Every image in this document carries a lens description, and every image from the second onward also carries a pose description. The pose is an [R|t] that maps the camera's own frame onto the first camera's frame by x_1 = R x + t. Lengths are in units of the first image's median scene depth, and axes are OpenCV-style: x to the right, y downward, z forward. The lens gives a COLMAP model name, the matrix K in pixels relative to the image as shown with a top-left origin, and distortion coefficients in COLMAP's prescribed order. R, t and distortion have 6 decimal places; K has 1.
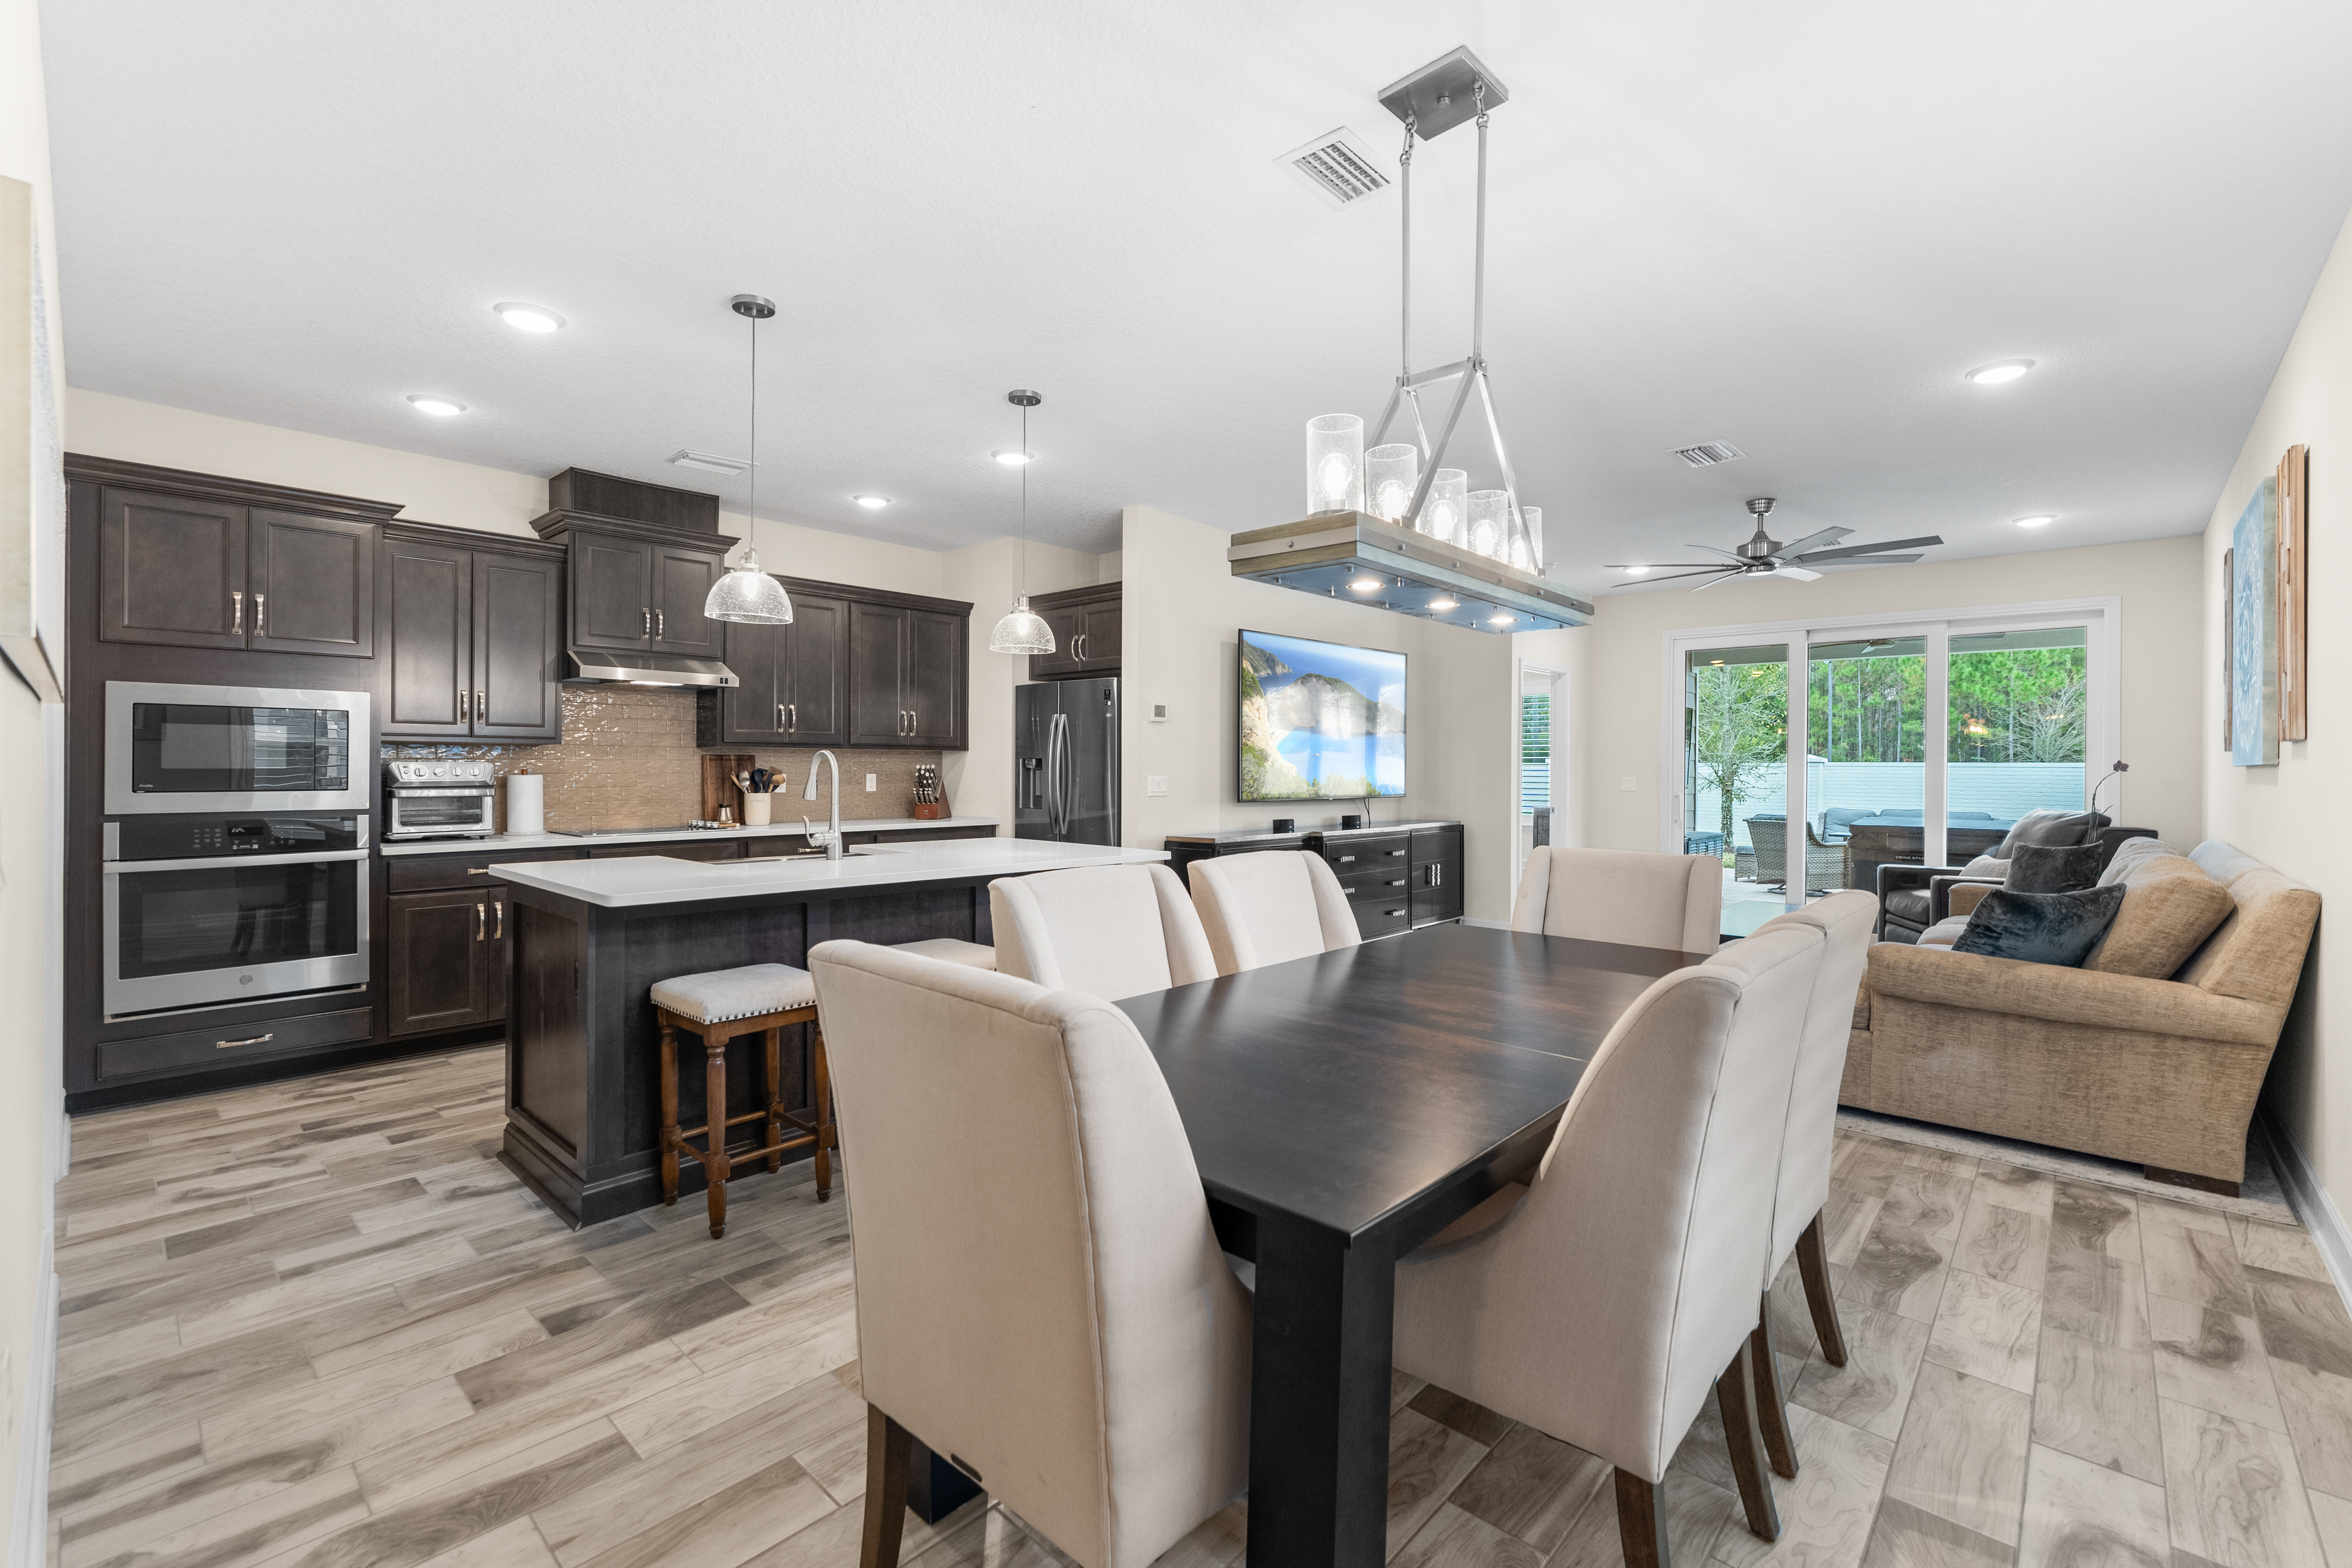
lens RADIAL K [[1010.1, 0, 1160.5], [0, 1010.1, 763.4], [0, 0, 1]] dist [0.003529, -0.000032]
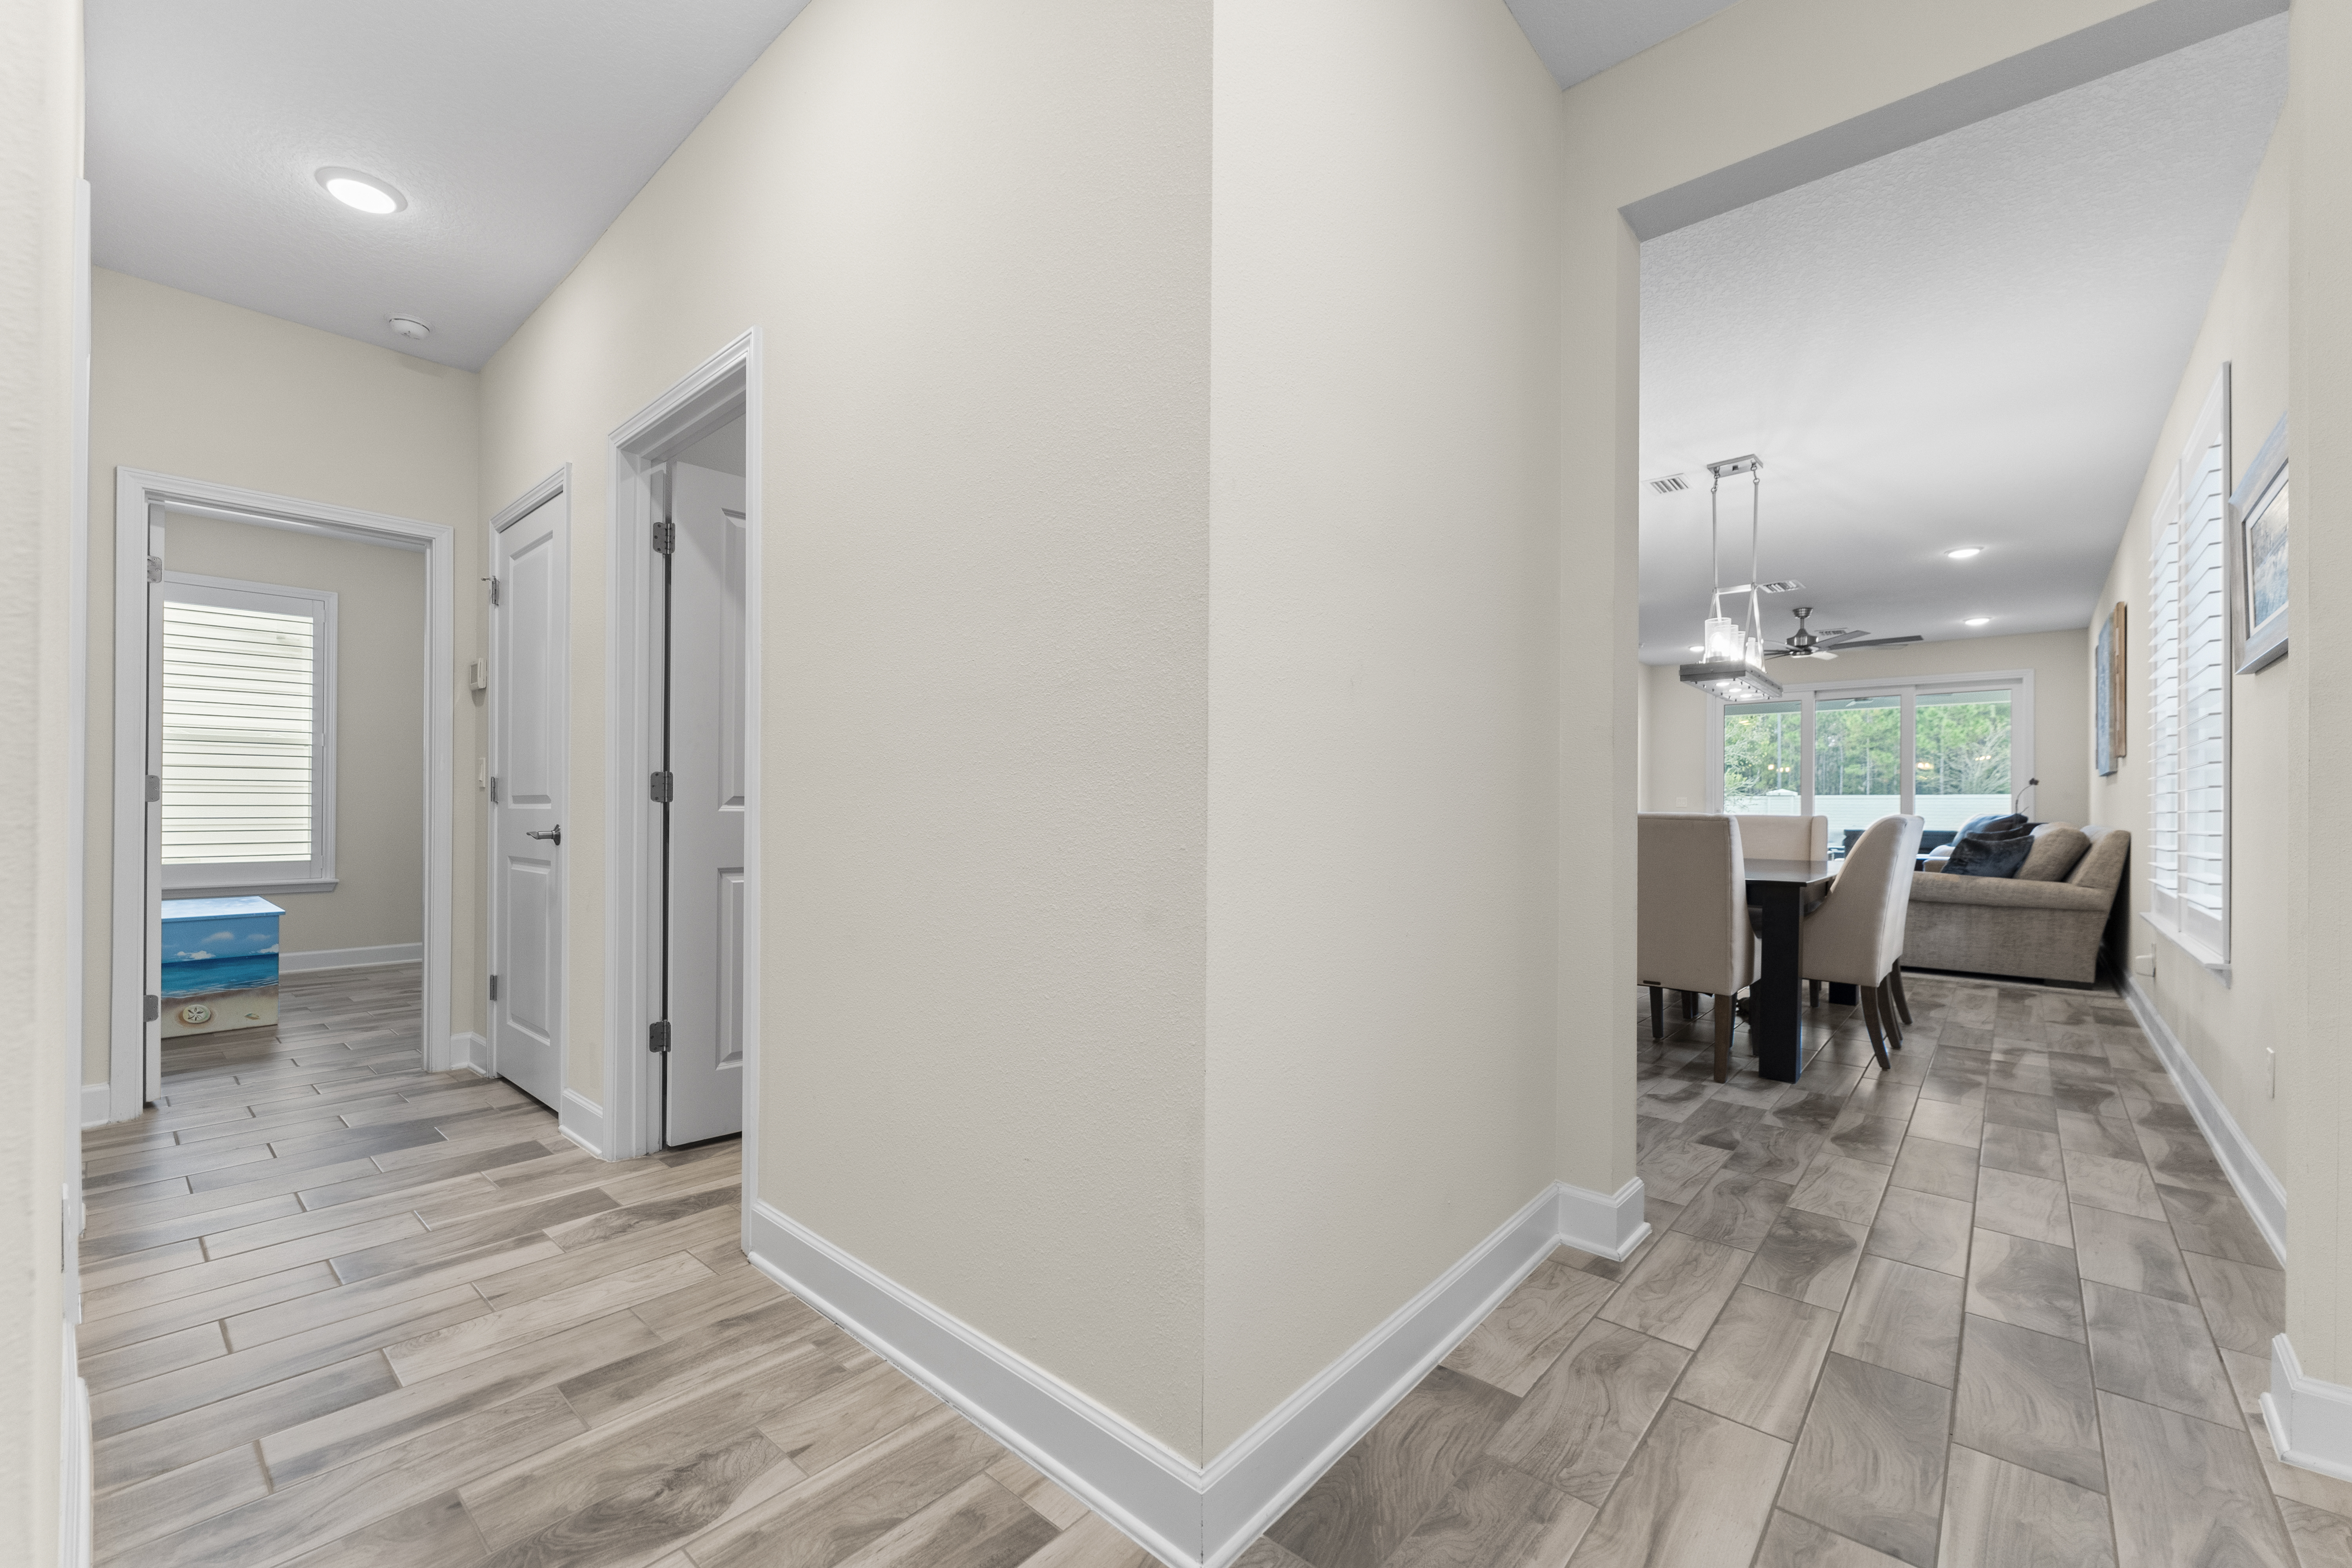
lens RADIAL K [[961.2, 0, 1161.3], [0, 961.2, 801.9], [0, 0, 1]] dist [0.006799, -0.000038]
pose [[0.999785, -0.000163, 0.020754, -0.680247], [0.000267, 0.999988, -0.004988, 0.067176], [-0.020753, 0.004992, 0.999772, -0.734016]]
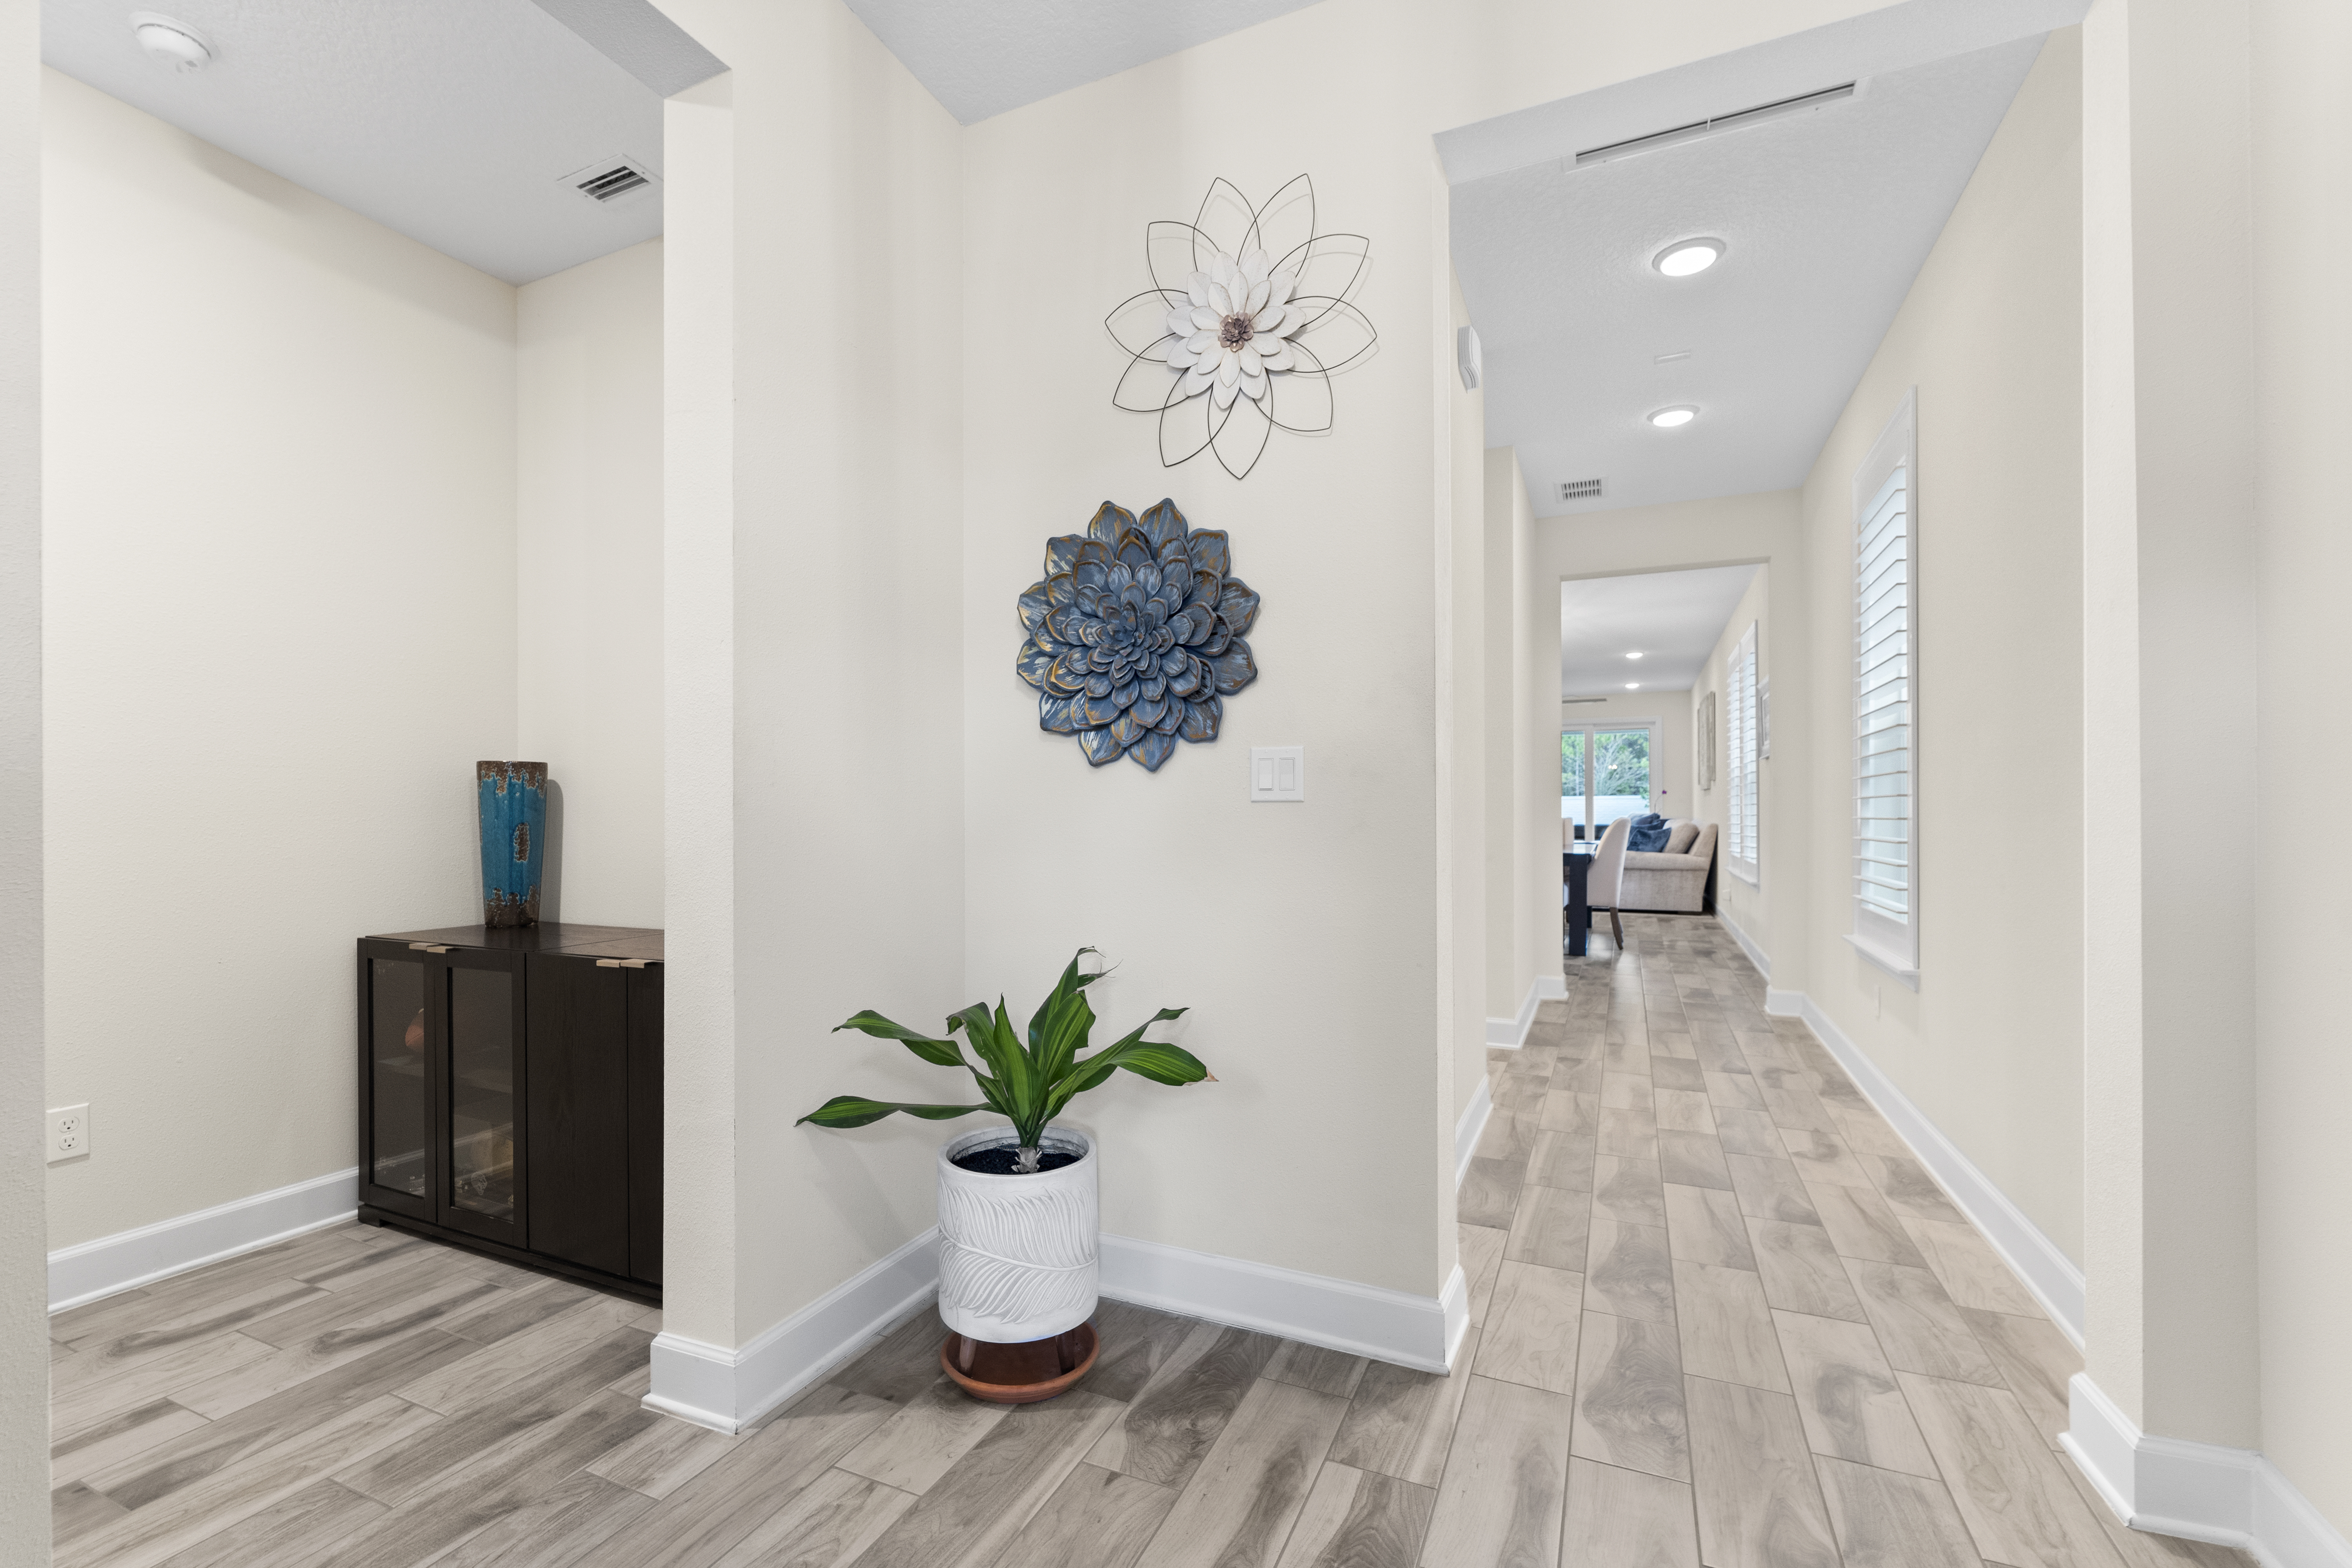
lens RADIAL K [[1010.1, 0, 1161.0], [0, 1010.1, 802.0], [0, 0, 1]] dist [0.003529, -0.000032]
pose [[0.950940, -0.007805, 0.309277, -1.503698], [0.009551, 0.999946, -0.004130, 0.040807], [-0.309228, 0.006882, 0.950963, -1.472317]]
